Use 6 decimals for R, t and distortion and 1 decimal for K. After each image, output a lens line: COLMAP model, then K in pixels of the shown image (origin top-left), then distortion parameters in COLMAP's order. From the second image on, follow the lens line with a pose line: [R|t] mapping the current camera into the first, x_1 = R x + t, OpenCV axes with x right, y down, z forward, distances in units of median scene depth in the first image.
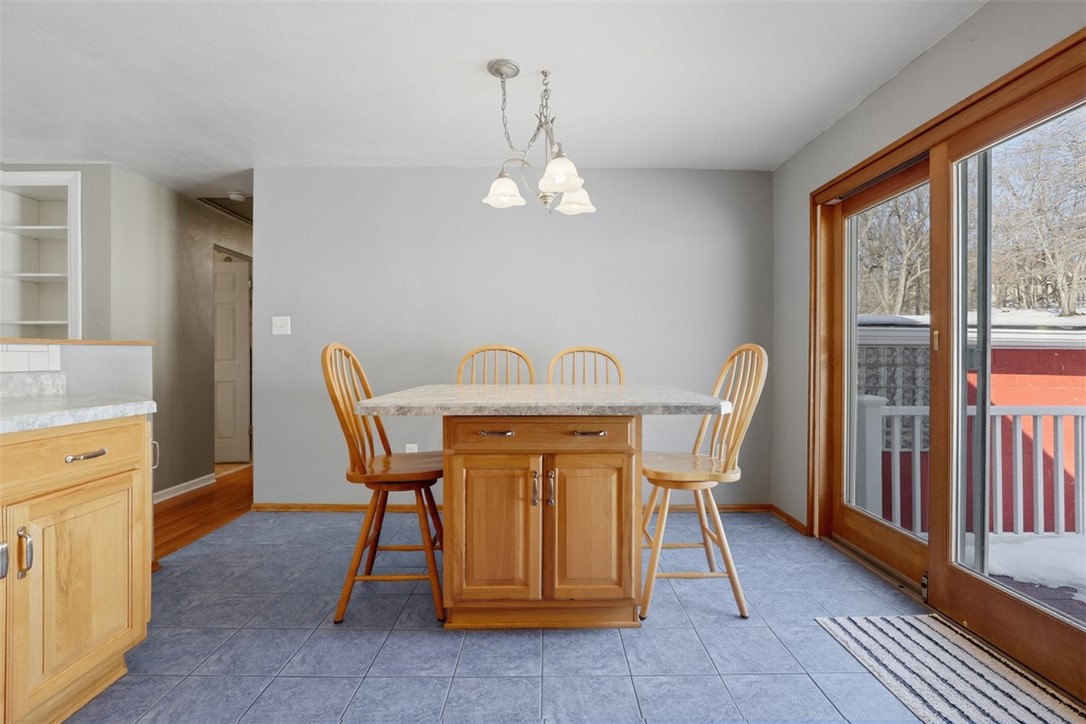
lens RADIAL K [[532.6, 0, 546.9], [0, 532.6, 353.7], [0, 0, 1]] dist [-0.002204, -0.000268]
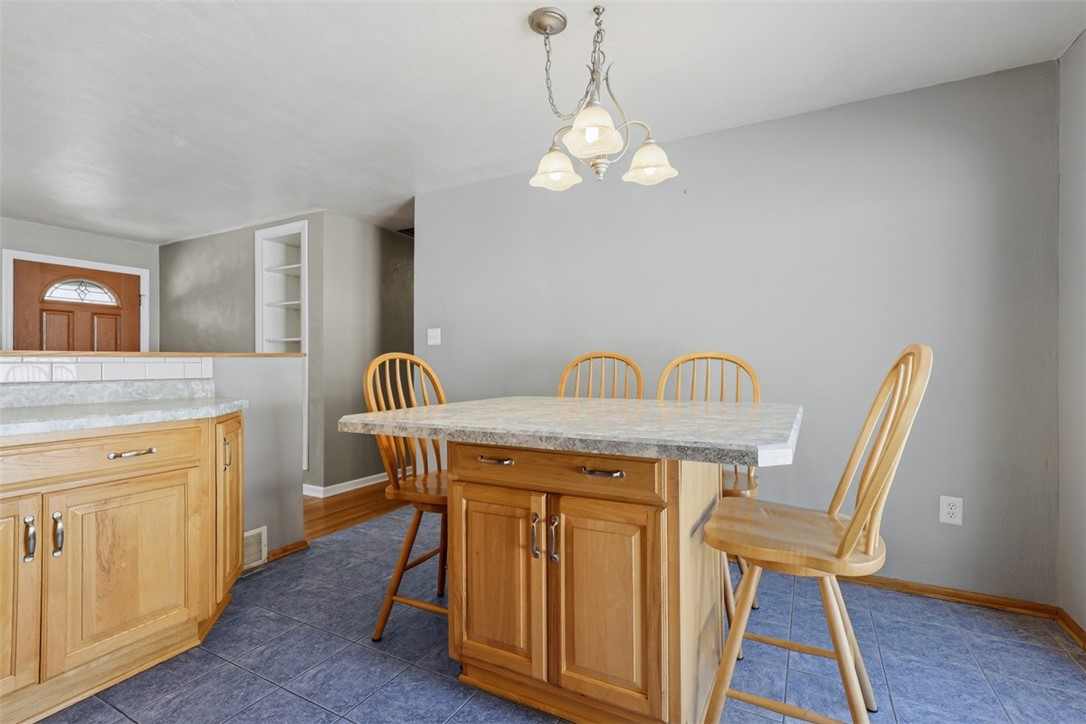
lens RADIAL K [[510.1, 0, 543.5], [0, 510.1, 356.3], [0, 0, 1]] dist [0.009508, 0.000143]
pose [[0.872723, -0.010108, -0.488111, 0.352837], [0.006871, 0.999941, -0.008423, -0.003545], [0.488168, 0.003998, 0.872741, 0.350233]]
